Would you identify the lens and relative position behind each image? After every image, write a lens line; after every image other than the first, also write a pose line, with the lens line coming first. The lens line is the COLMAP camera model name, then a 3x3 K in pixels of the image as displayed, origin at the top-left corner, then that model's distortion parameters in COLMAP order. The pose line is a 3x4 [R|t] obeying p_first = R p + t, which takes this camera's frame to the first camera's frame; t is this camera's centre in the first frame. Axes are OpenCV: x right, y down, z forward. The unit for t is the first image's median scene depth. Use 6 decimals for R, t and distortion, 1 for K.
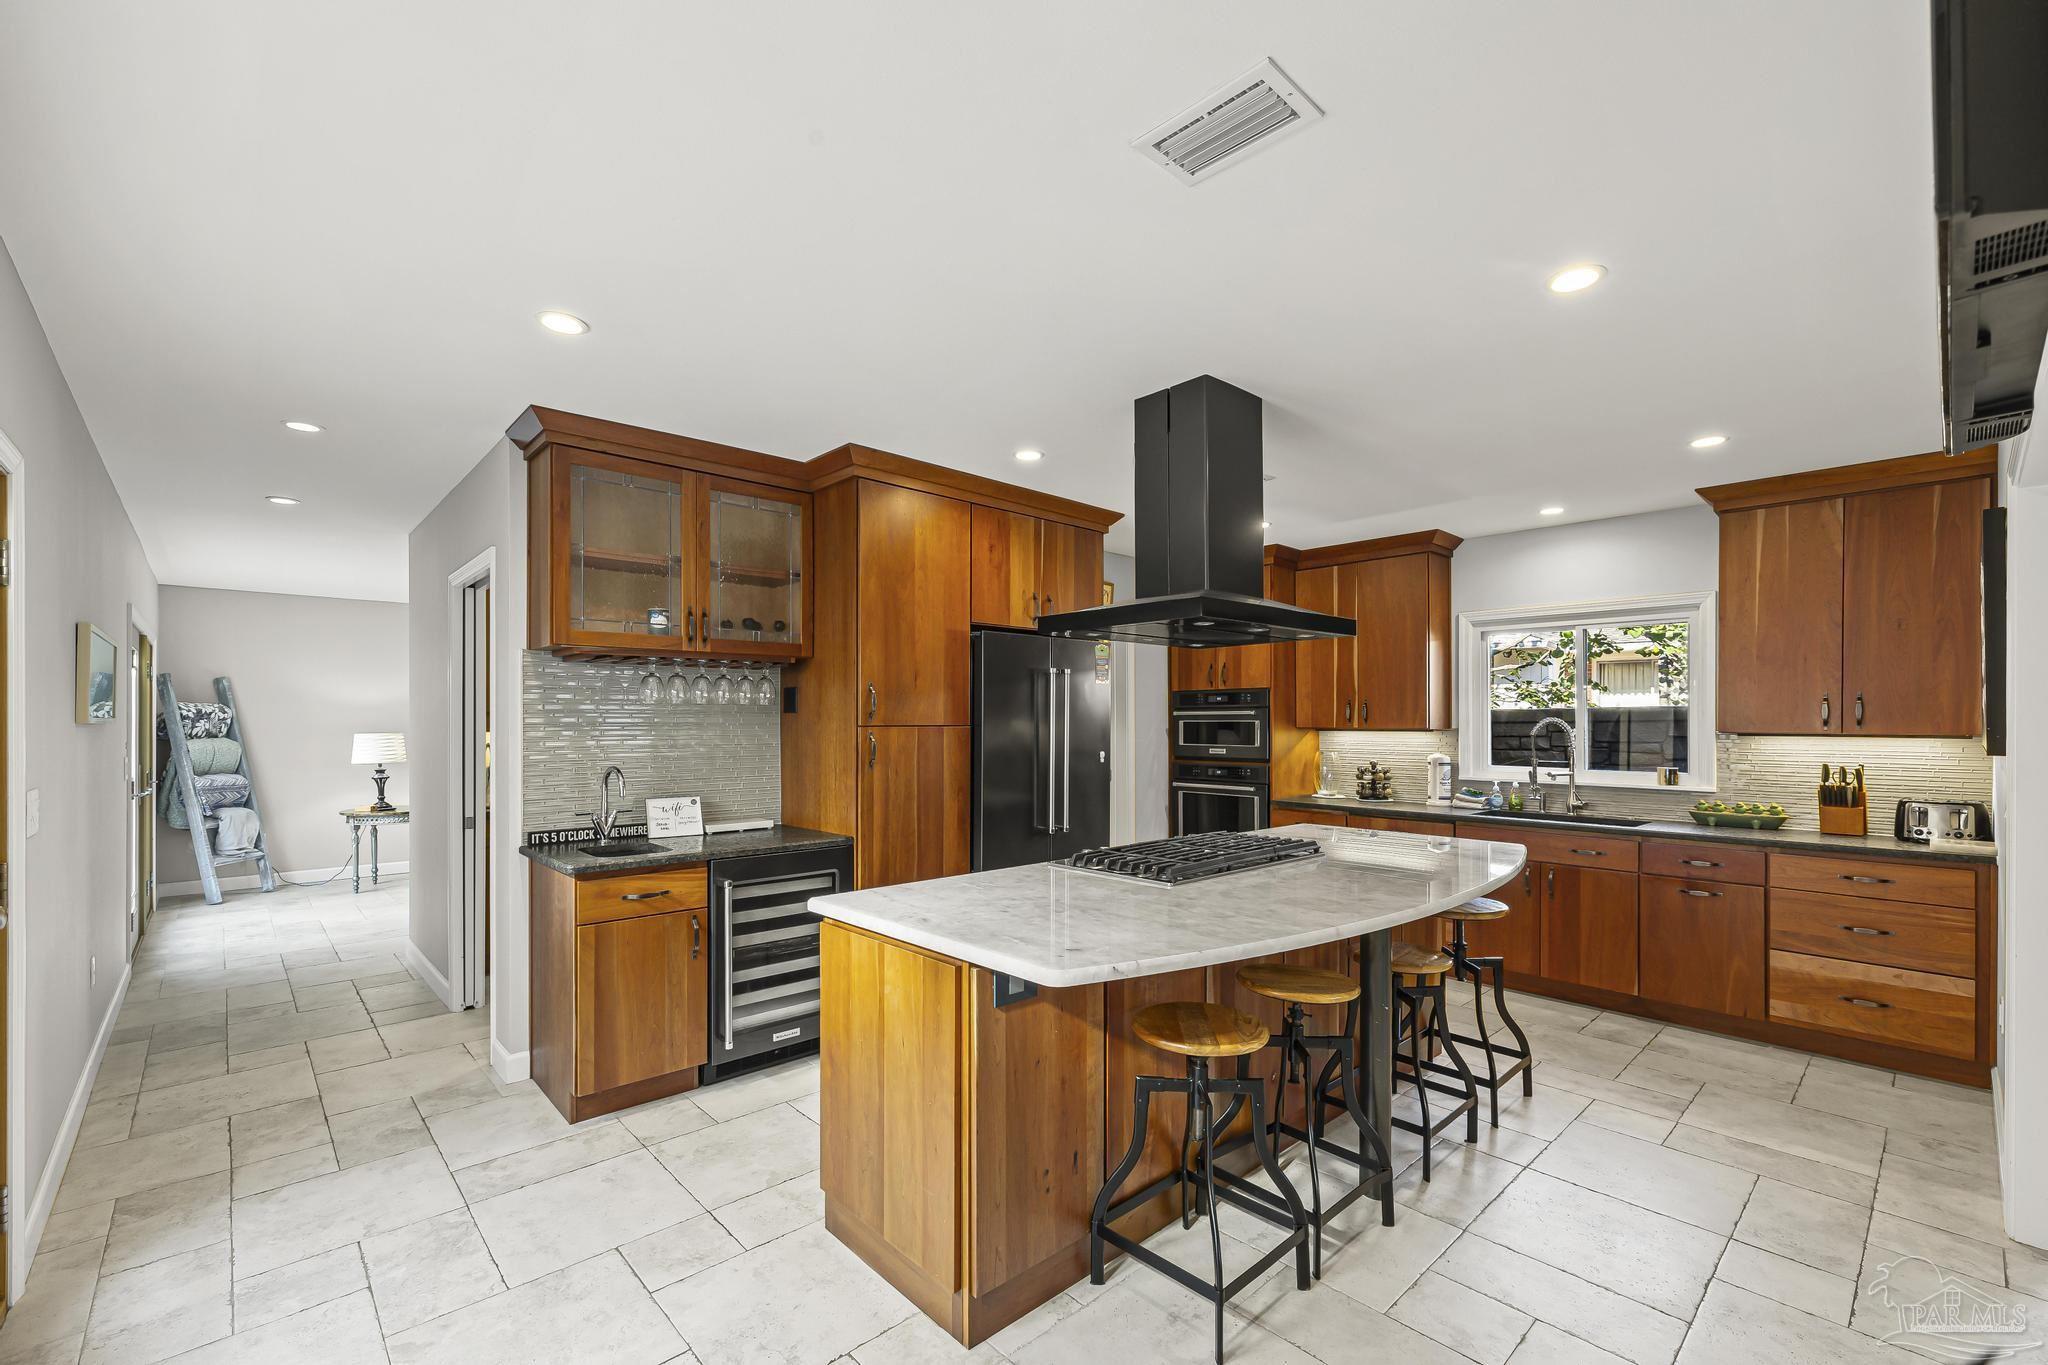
lens RADIAL K [[873.0, 0, 1024.4], [0, 873.0, 722.8], [0, 0, 1]] dist [0.001024, 0.000216]
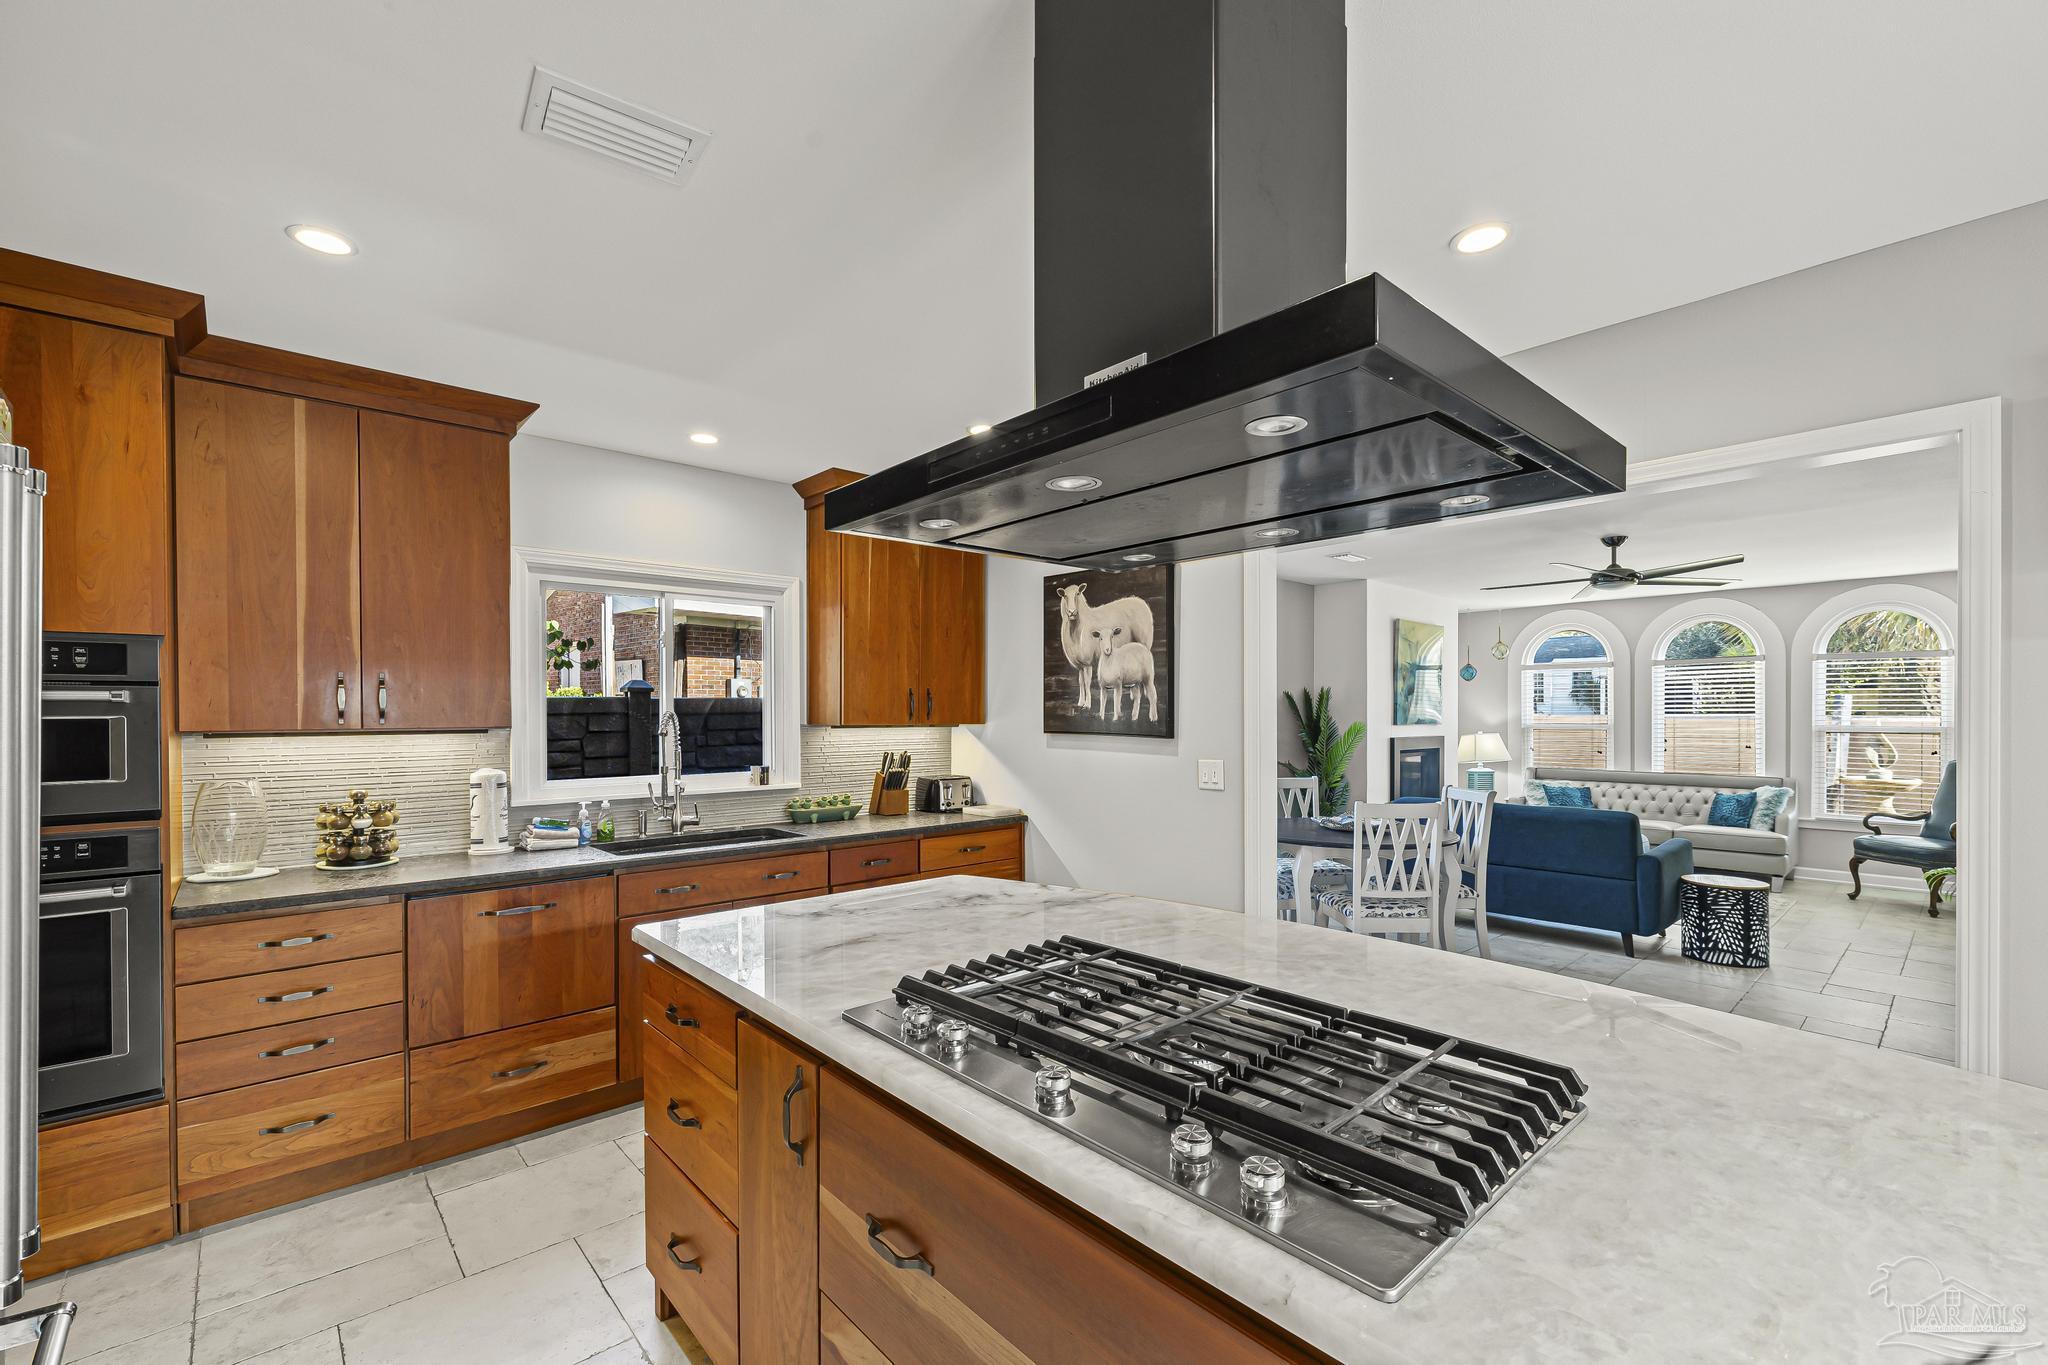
lens RADIAL K [[857.5, 0, 1018.9], [0, 857.5, 715.5], [0, 0, 1]] dist [0.001581, 0.000452]
pose [[0.017976, -0.005694, 0.999822, -0.133652], [0.004225, 0.999975, 0.005619, -0.003863], [-0.999829, 0.004124, 0.018000, 0.678786]]
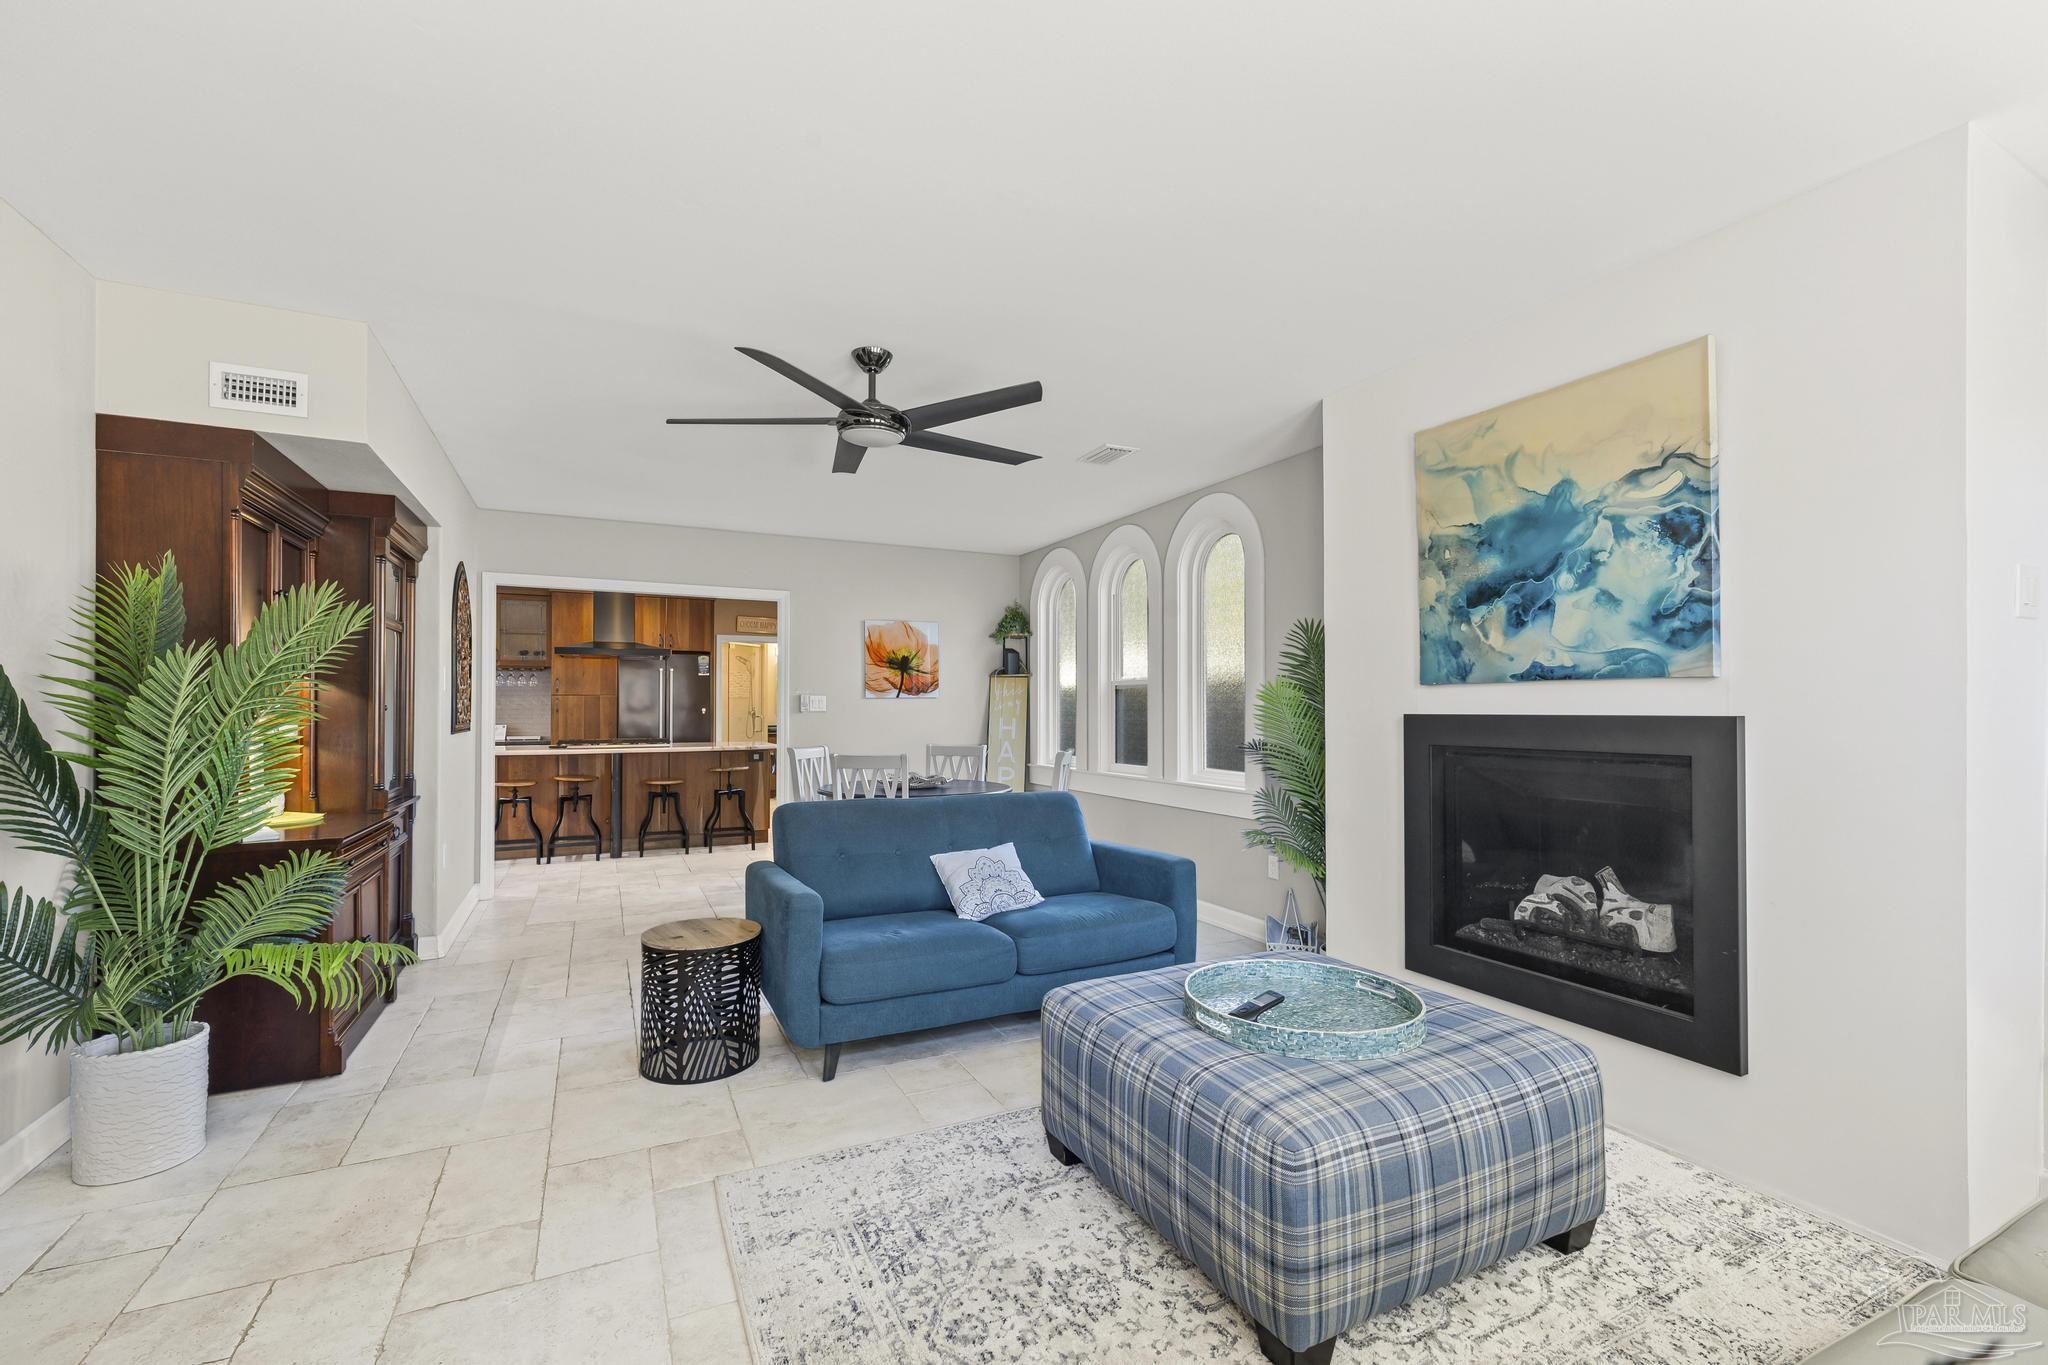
lens RADIAL K [[860.7, 0, 1017.2], [0, 860.7, 702.0], [0, 0, 1]] dist [0.003342, 0.000363]
pose [[0.956572, -0.006559, -0.291423, 1.317599], [0.002426, 0.999891, -0.014541, 0.046839], [0.291486, 0.013203, 0.956484, -0.686419]]
